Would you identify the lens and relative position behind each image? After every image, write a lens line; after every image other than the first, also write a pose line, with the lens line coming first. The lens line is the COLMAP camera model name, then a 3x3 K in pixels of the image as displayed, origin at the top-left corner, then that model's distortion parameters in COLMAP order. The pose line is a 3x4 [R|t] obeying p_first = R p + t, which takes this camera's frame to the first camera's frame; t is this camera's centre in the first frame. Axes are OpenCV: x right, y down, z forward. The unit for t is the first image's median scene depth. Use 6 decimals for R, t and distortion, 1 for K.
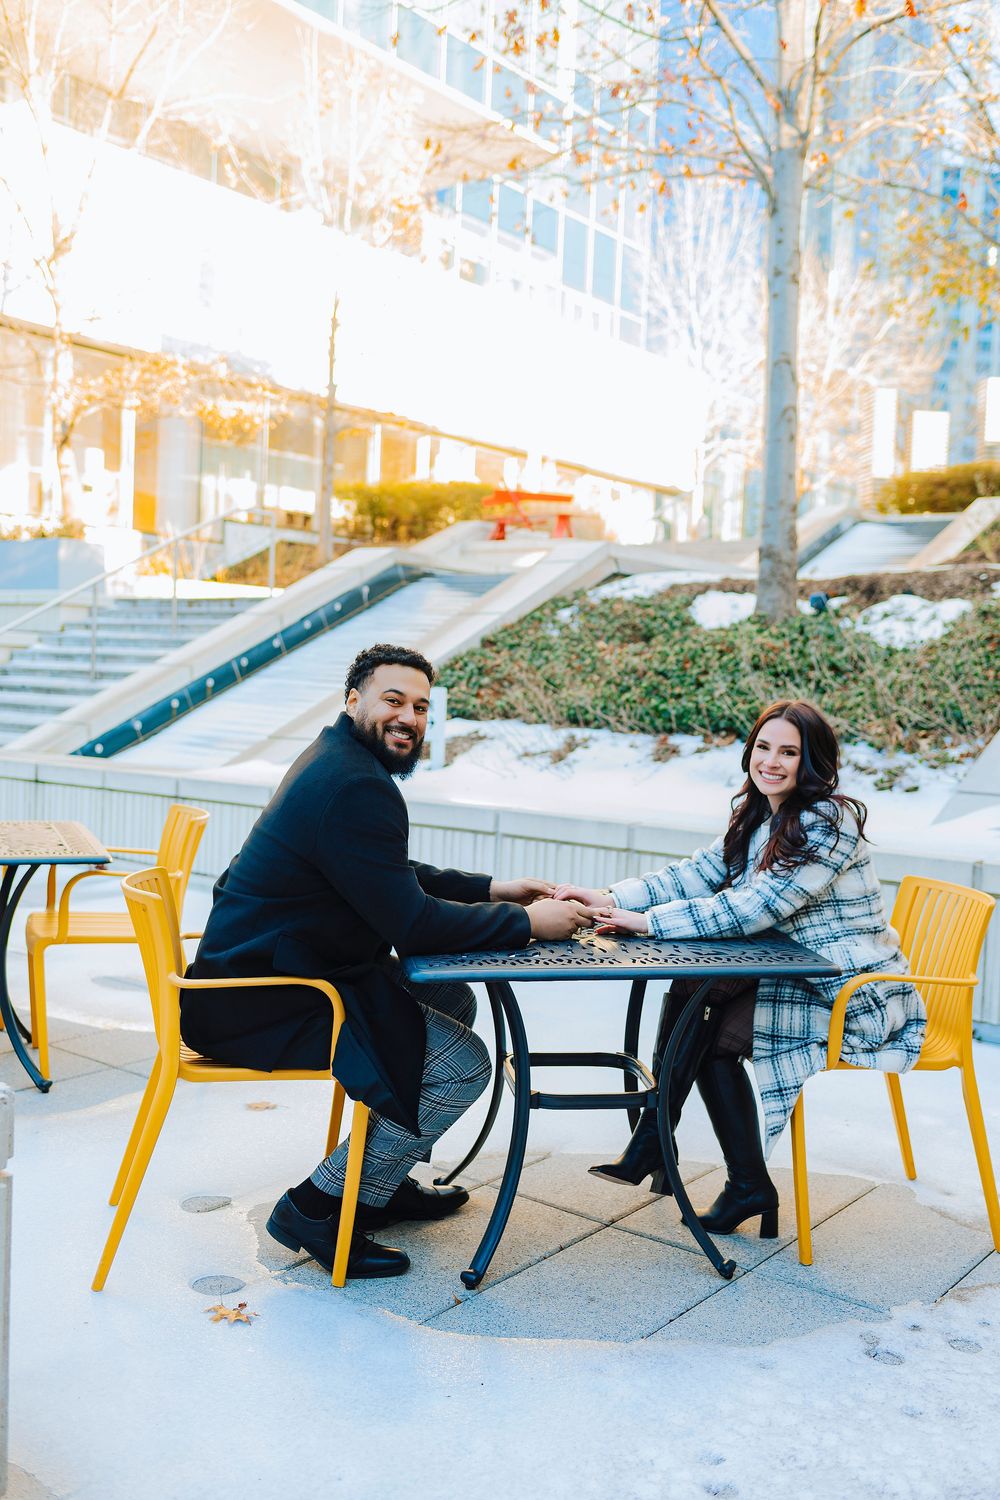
lens RADIAL K [[1447.9, 0, 500.0], [0, 1447.9, 750.0], [0, 0, 1]] dist [-0.001951, -0.011017]
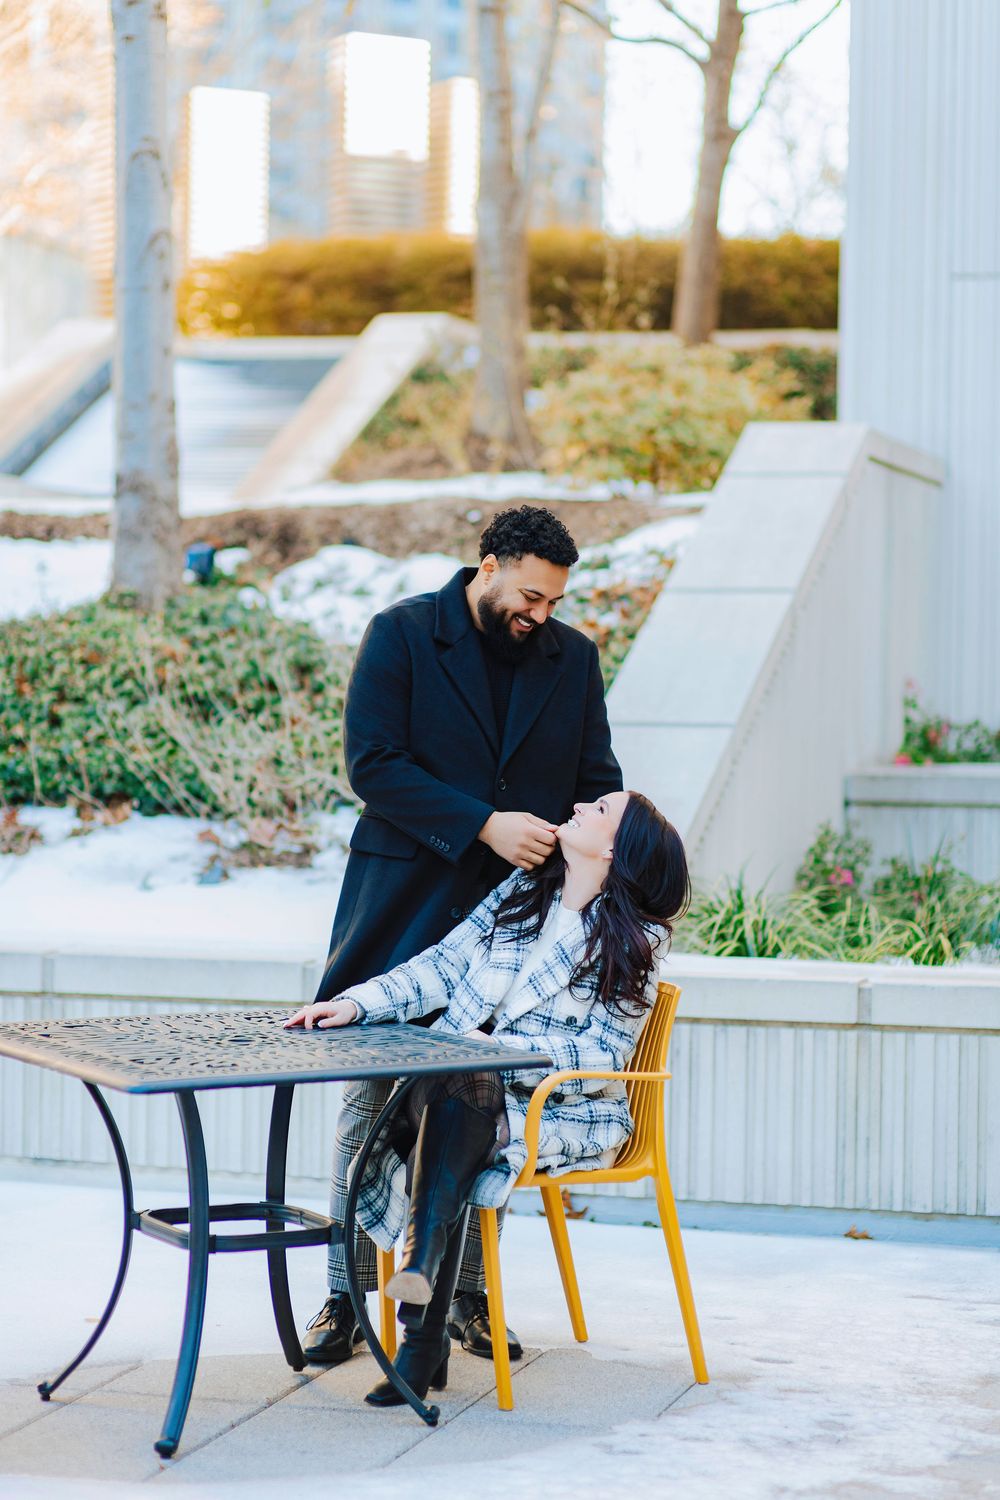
lens RADIAL K [[3721.7, 0, 502.4], [0, 3721.7, 728.2], [0, 0, 1]] dist [-0.041304, 0.109574]
pose [[0.925876, -0.031393, 0.376520, -0.237761], [0.041245, 0.998985, -0.018131, -0.006664], [-0.375569, 0.032317, 0.926231, -0.417698]]
